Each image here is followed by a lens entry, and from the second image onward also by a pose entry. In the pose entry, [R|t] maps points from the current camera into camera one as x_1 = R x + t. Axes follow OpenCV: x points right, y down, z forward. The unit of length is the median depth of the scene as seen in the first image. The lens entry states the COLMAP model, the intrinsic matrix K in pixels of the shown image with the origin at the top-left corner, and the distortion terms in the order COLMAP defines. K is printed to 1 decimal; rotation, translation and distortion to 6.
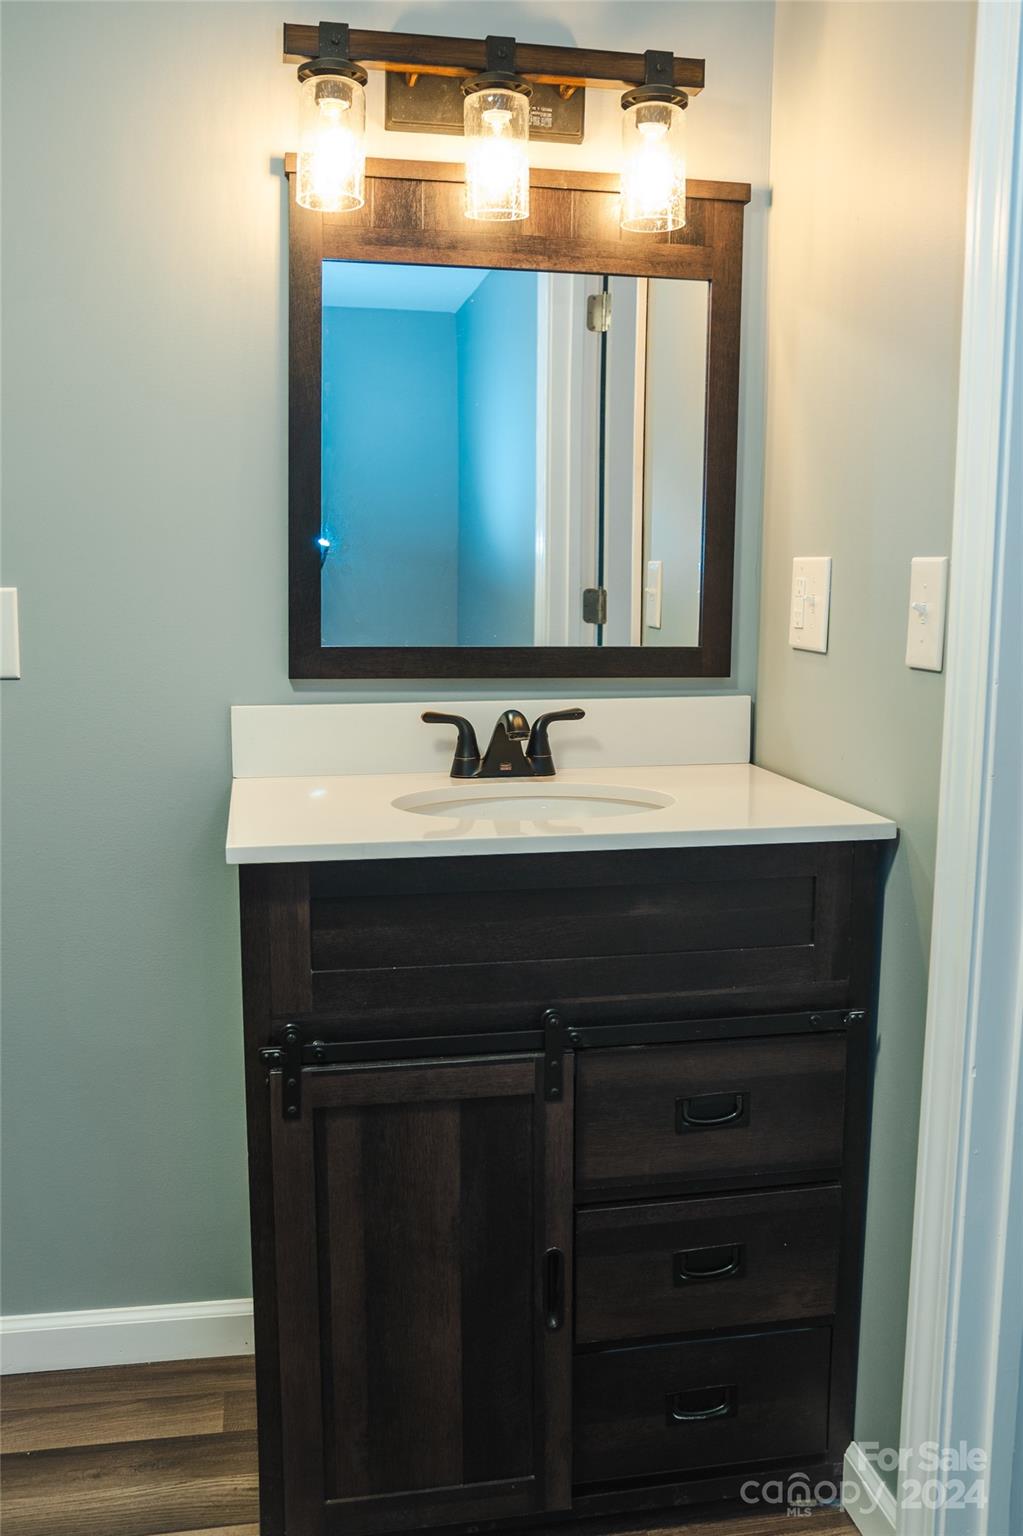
lens RADIAL K [[1323.4, 0, 607.4], [0, 1323.4, 731.5], [0, 0, 1]] dist [-0.051825, 0.047387]
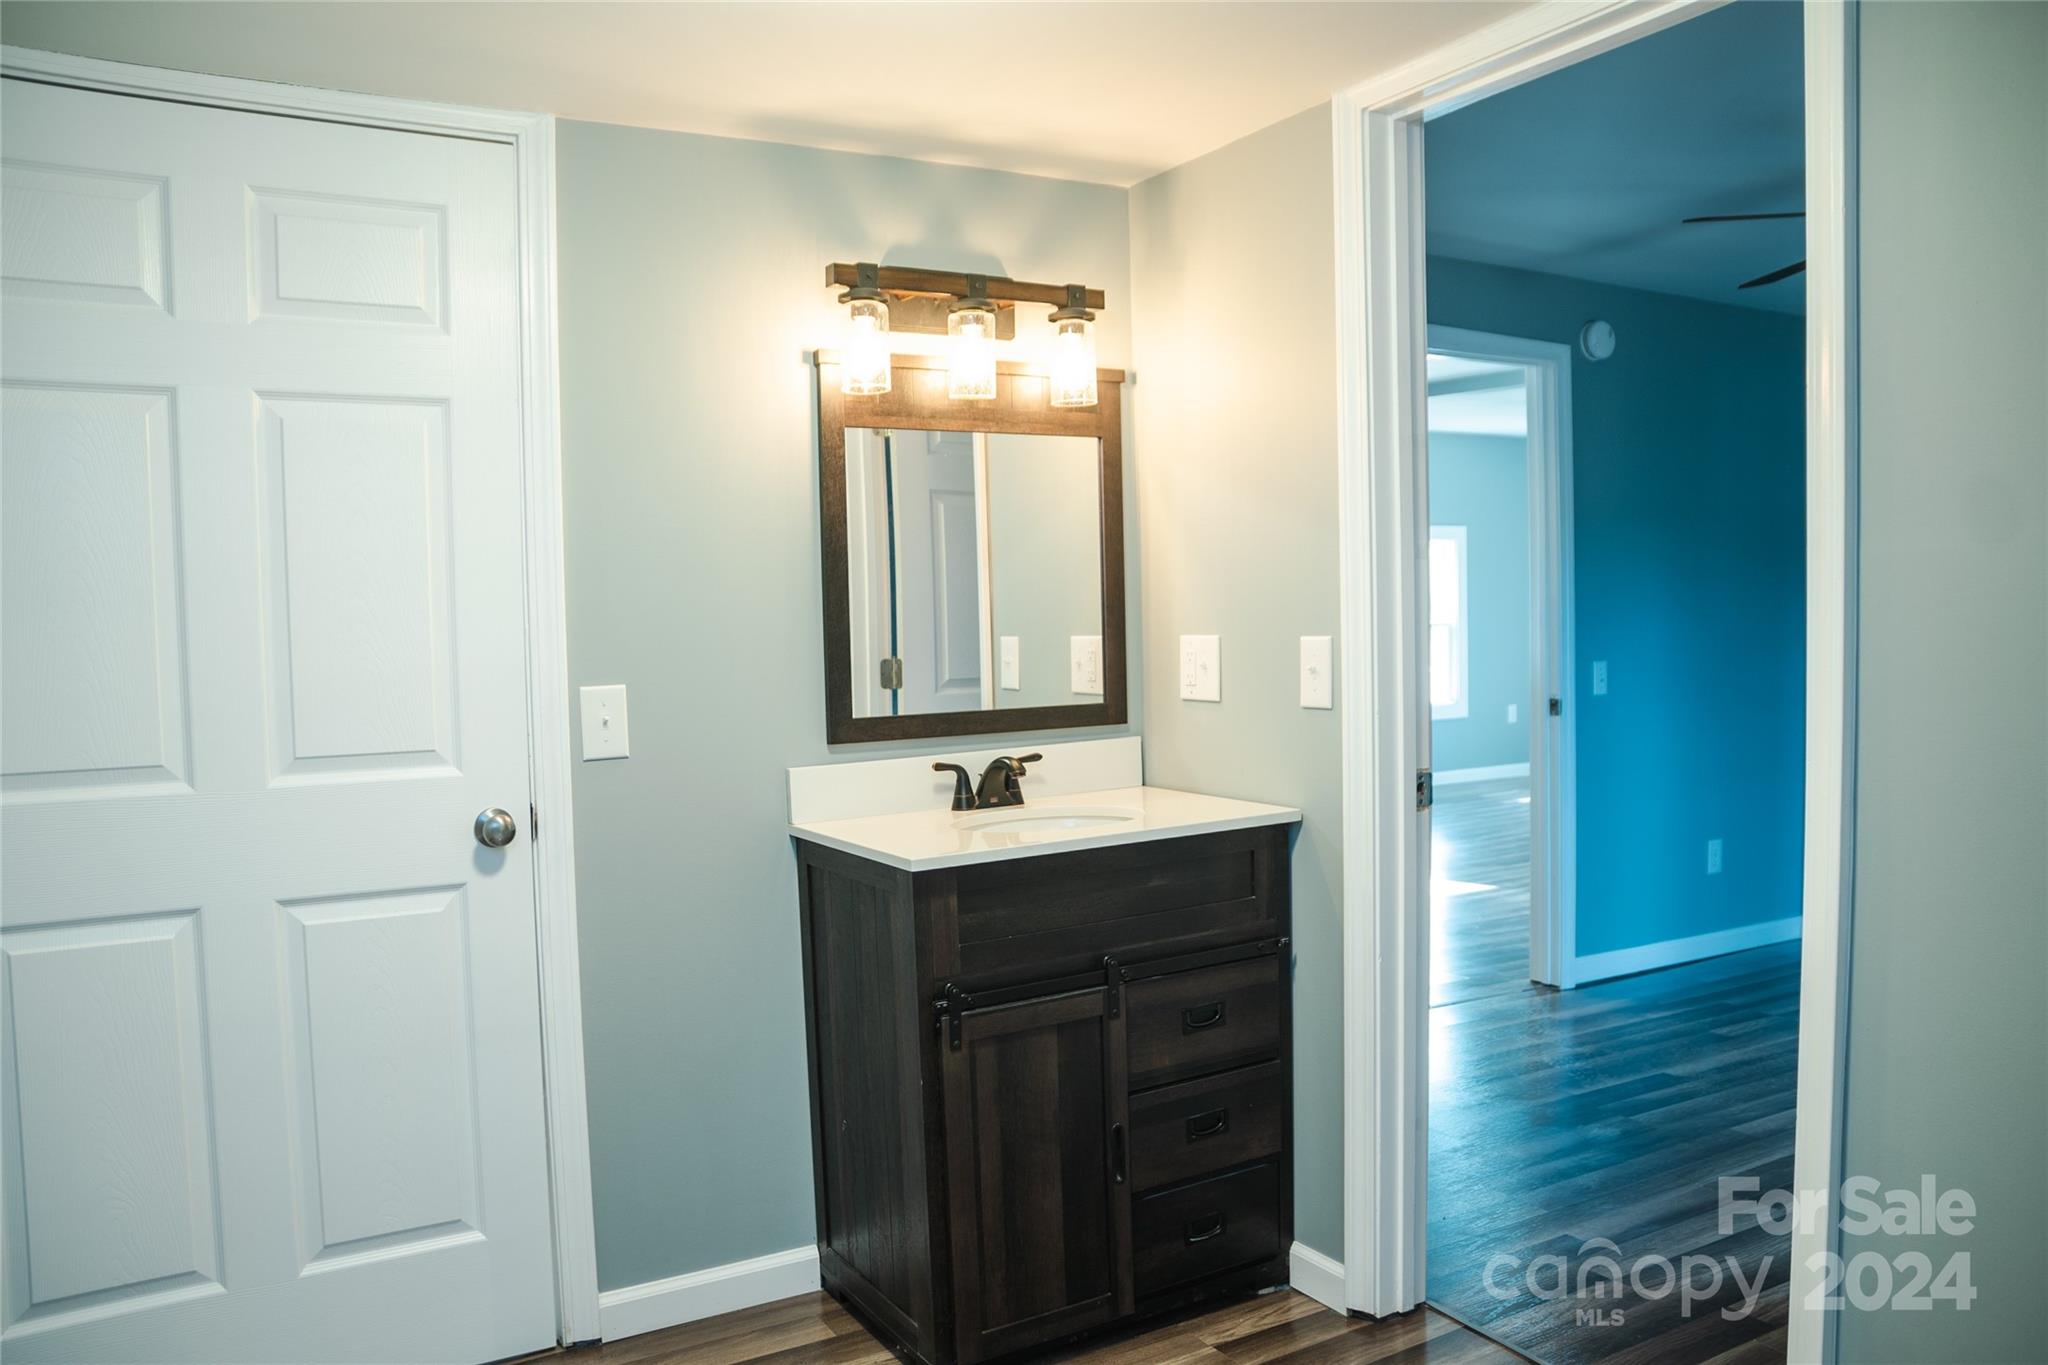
lens RADIAL K [[1531.5, 0, 1024.5], [0, 1531.5, 687.3], [0, 0, 1]] dist [-0.074108, 0.028536]
pose [[0.943489, -0.052987, 0.327142, -0.580405], [0.076117, 0.995393, -0.058302, 0.006348], [-0.322545, 0.079909, 0.943175, -0.508028]]
